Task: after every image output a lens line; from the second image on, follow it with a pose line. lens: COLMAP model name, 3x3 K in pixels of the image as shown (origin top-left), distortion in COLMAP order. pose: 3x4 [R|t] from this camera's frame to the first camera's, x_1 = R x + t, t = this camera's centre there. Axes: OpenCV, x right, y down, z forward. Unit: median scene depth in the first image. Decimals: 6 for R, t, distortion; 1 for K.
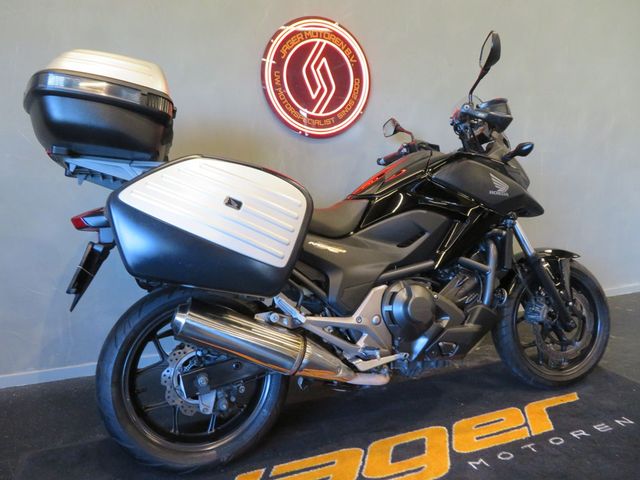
lens RADIAL K [[454.9, 0, 320.0], [0, 454.9, 240.0], [0, 0, 1]] dist [-0.001324, 0.001504]
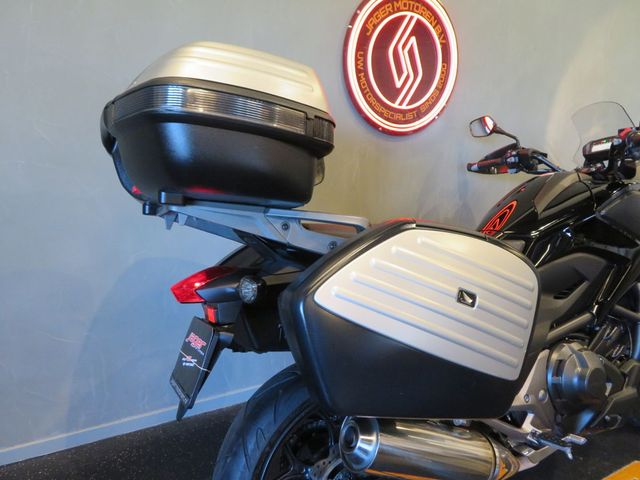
lens RADIAL K [[454.9, 0, 320.0], [0, 454.9, 240.0], [0, 0, 1]] dist [-0.001324, 0.001504]
pose [[0.992397, 0.006254, 0.122917, -0.262306], [-0.018724, 0.994755, 0.100560, -0.123414], [-0.121643, -0.102097, 0.987309, 0.192506]]
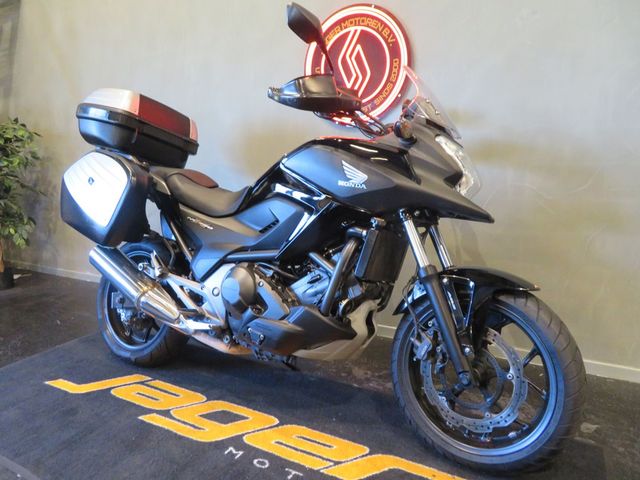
lens RADIAL K [[464.0, 0, 320.0], [0, 464.0, 240.0], [0, 0, 1]] dist [-0.008171, -0.001259]
pose [[0.629842, 0.126352, -0.766377, 0.809678], [-0.113566, 0.991057, 0.070062, -0.043131], [0.768376, 0.042906, 0.638559, 0.323289]]
